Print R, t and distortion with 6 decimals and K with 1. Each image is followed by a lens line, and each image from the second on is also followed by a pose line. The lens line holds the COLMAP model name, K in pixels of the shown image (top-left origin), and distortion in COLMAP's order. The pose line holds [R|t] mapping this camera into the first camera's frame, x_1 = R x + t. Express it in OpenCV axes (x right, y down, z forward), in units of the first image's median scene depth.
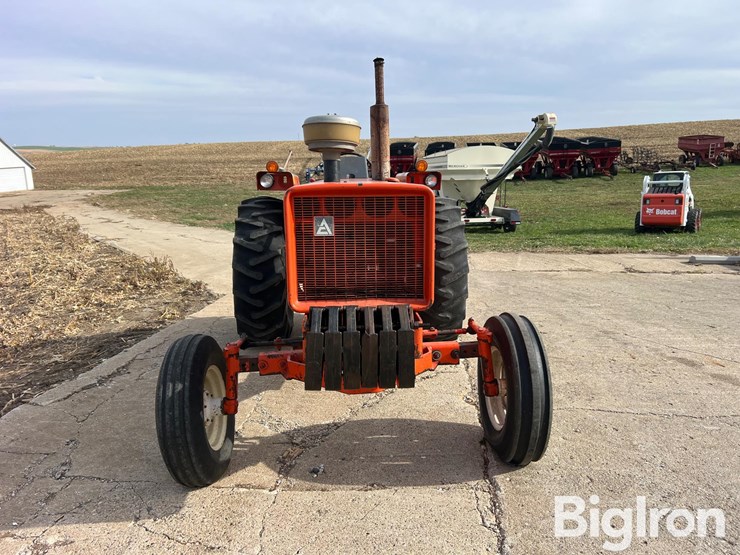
lens RADIAL K [[554.6, 0, 362.1], [0, 554.6, 290.5], [0, 0, 1]] dist [0.057350, -0.072159]
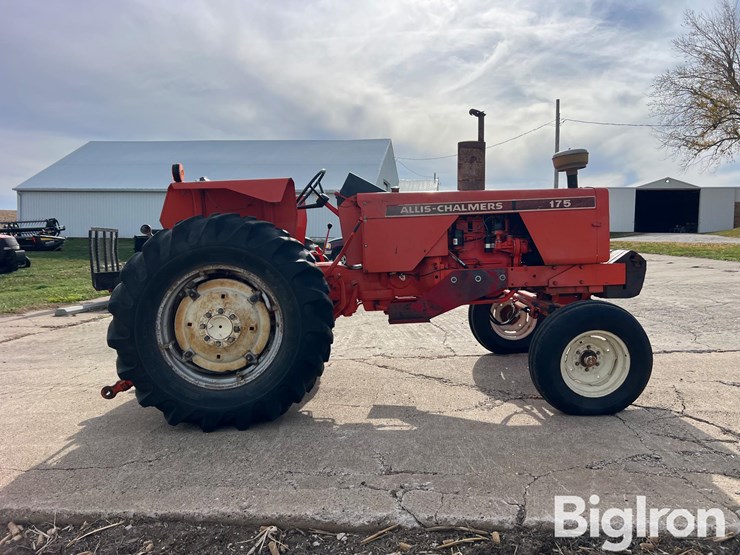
lens RADIAL K [[560.0, 0, 370.0], [0, 560.0, 277.5], [0, 0, 1]] dist [0.057406, -0.068809]
pose [[0.000618, -0.060995, 0.998138, -0.331356], [0.233273, 0.970609, 0.059168, -0.032922], [-0.972411, 0.232802, 0.014828, 0.306860]]
